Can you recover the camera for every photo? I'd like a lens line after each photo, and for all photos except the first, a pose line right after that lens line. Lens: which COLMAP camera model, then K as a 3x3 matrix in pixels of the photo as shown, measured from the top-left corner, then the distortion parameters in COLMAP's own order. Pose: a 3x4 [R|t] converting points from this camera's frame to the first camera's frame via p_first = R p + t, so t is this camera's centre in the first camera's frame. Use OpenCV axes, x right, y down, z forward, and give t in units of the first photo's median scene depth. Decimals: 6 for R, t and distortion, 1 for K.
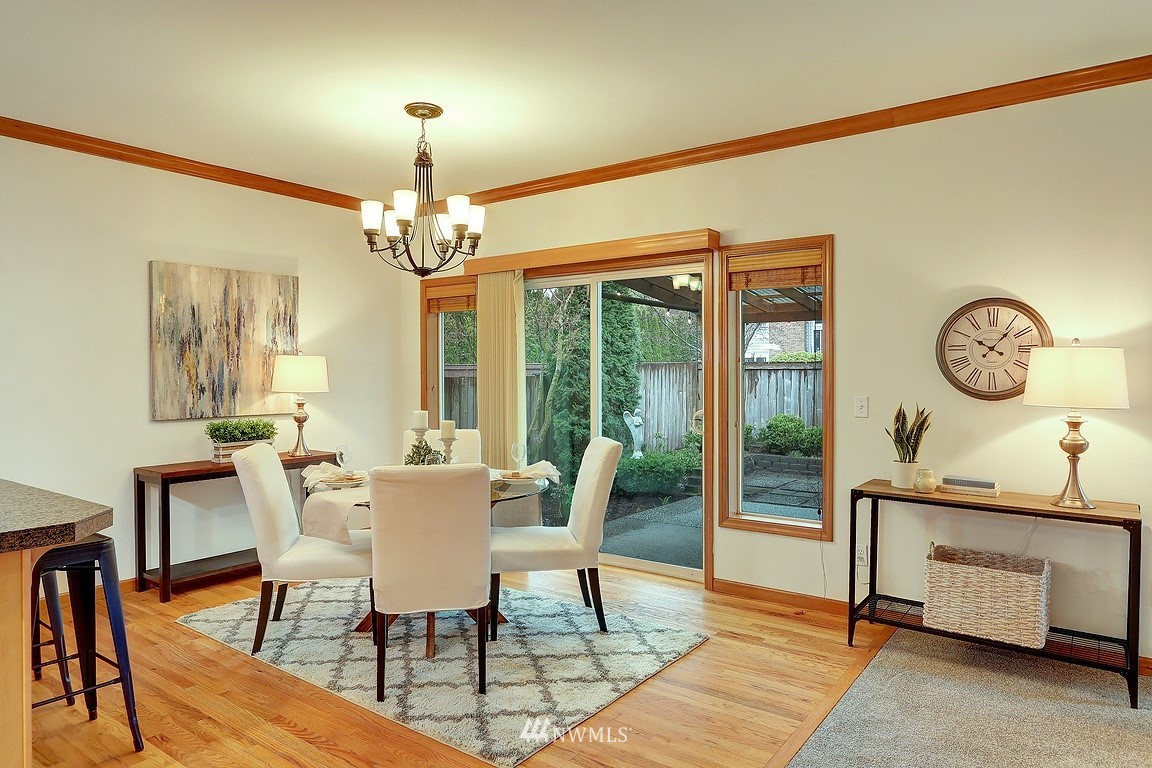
lens RADIAL K [[724.2, 0, 580.0], [0, 724.2, 379.1], [0, 0, 1]] dist [-0.006839, 0.001236]
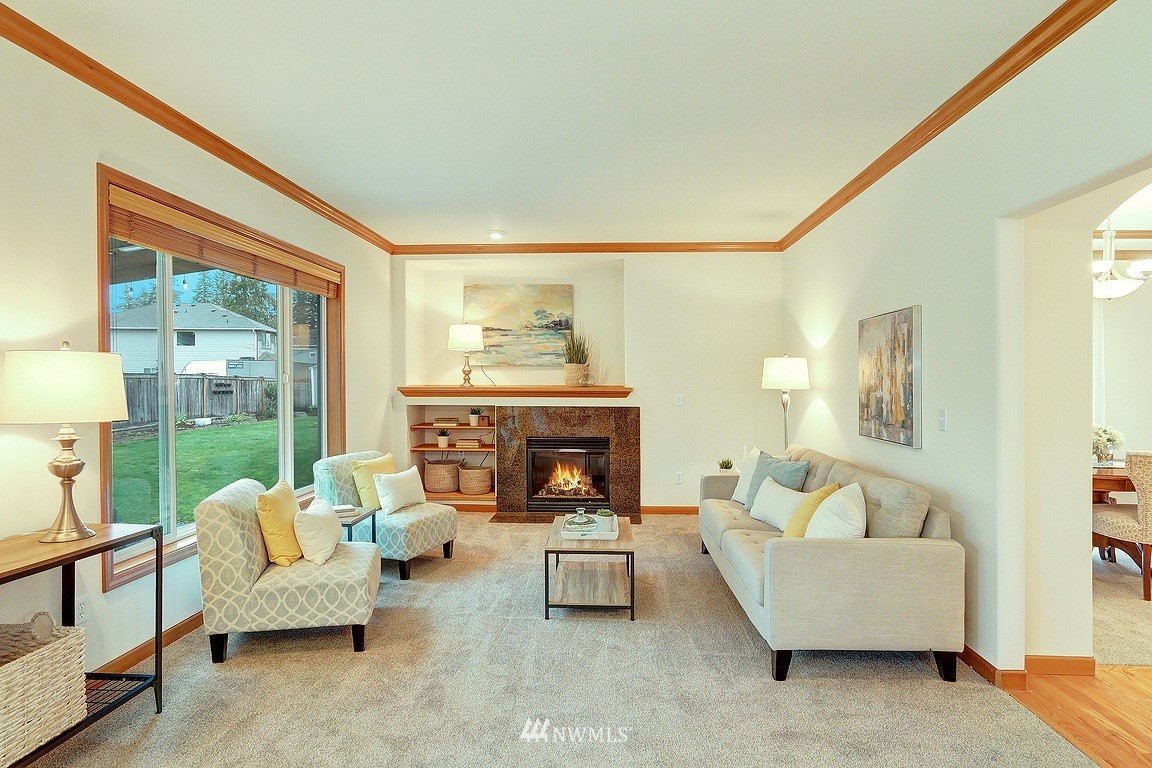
lens RADIAL K [[605.8, 0, 572.8], [0, 605.8, 389.2], [0, 0, 1]] dist [-0.005246, -0.000278]
pose [[-0.532850, -0.013419, 0.846103, -0.155116], [0.007398, 0.999762, 0.020515, -0.007126], [-0.846177, 0.017191, -0.532624, 0.572938]]
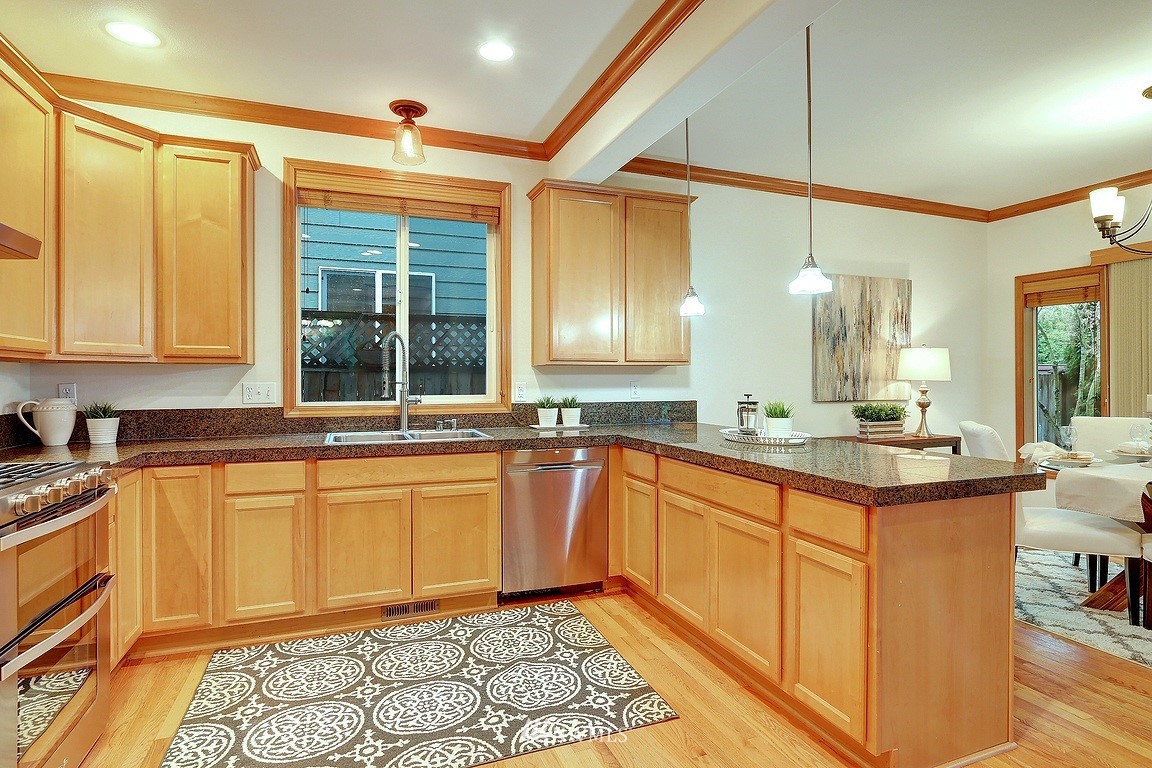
lens RADIAL K [[605.8, 0, 578.1], [0, 605.8, 376.3], [0, 0, 1]] dist [-0.005246, -0.000278]
pose [[0.844265, 0.000310, -0.535926, -0.357266], [-0.007082, 0.999919, -0.010578, 0.026524], [0.535879, 0.012726, 0.844199, -0.092786]]
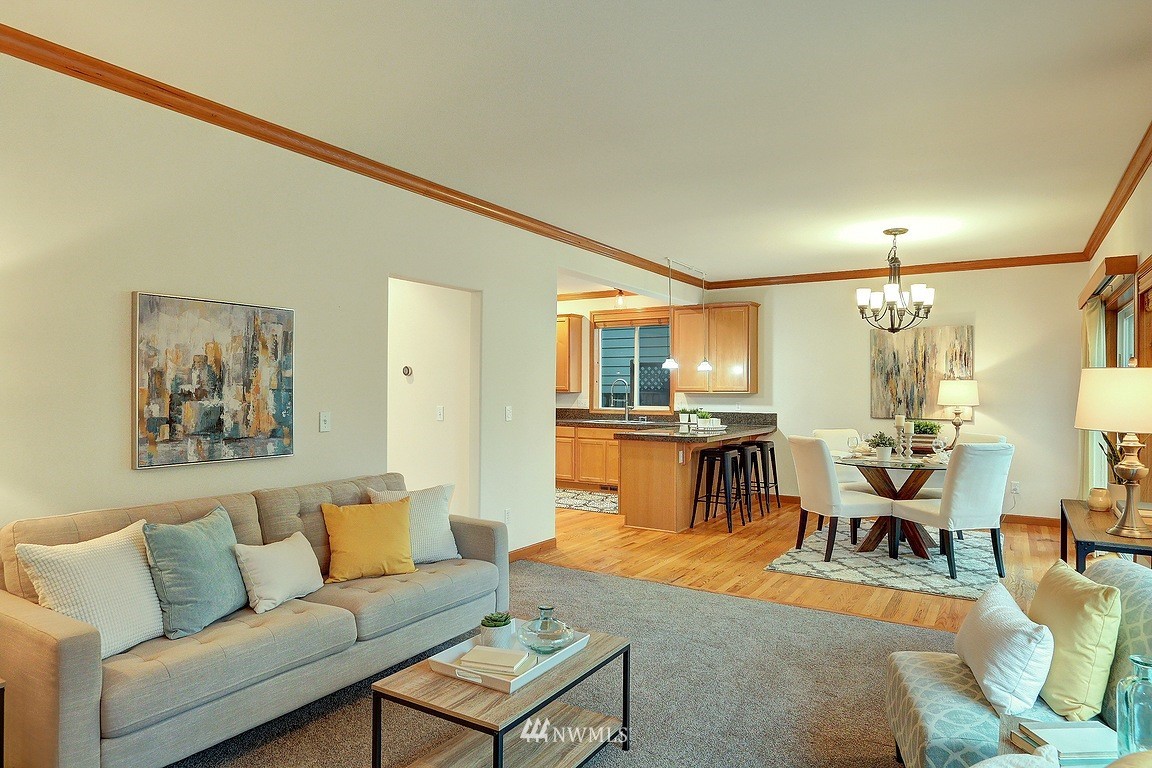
lens RADIAL K [[681.7, 0, 580.4], [0, 681.7, 387.3], [0, 0, 1]] dist [-0.005727, -0.001138]
pose [[0.072718, -0.000560, -0.997352, 0.997470], [-0.017230, 0.999850, -0.001818, -0.002569], [0.997204, 0.017317, 0.072697, 0.142597]]
